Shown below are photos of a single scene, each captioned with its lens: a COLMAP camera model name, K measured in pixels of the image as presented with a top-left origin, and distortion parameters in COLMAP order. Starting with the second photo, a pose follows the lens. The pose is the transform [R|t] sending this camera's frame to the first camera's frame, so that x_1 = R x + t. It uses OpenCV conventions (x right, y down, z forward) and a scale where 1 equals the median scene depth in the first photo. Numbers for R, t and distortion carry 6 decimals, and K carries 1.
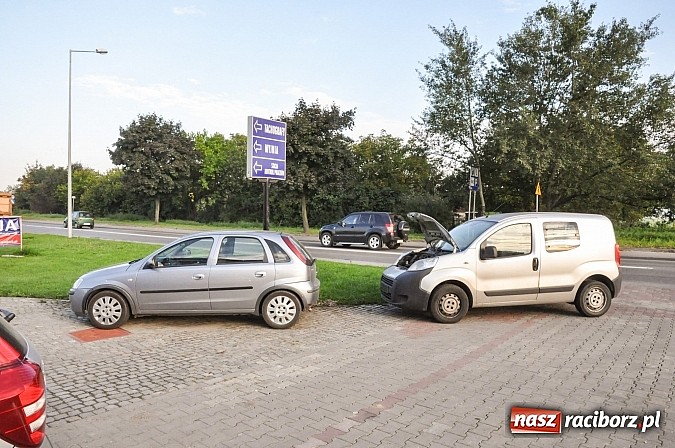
lens RADIAL K [[463.6, 0, 337.5], [0, 463.6, 224.0], [0, 0, 1]] dist [-0.120214, 0.084089]
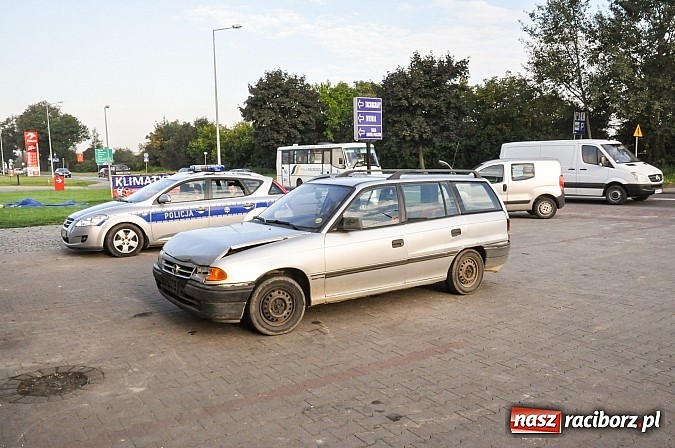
lens RADIAL K [[576.1, 0, 337.5], [0, 576.1, 224.0], [0, 0, 1]] dist [-0.037746, 0.009699]
pose [[0.962064, -0.004139, -0.272792, 0.097865], [0.027017, 0.996416, 0.080162, 0.007526], [0.271483, -0.084491, 0.958727, -0.311247]]
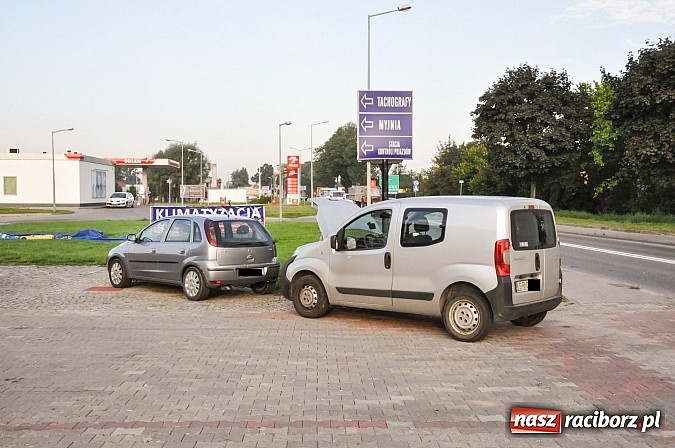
lens RADIAL K [[697.7, 0, 322.0], [0, 697.7, 224.8], [0, 0, 1]] dist [0.008360, 0.007632]
pose [[0.651061, 0.020067, -0.758760, 0.303089], [-0.013467, 0.999798, 0.014887, 0.002126], [0.758906, 0.000526, 0.651200, 0.025358]]
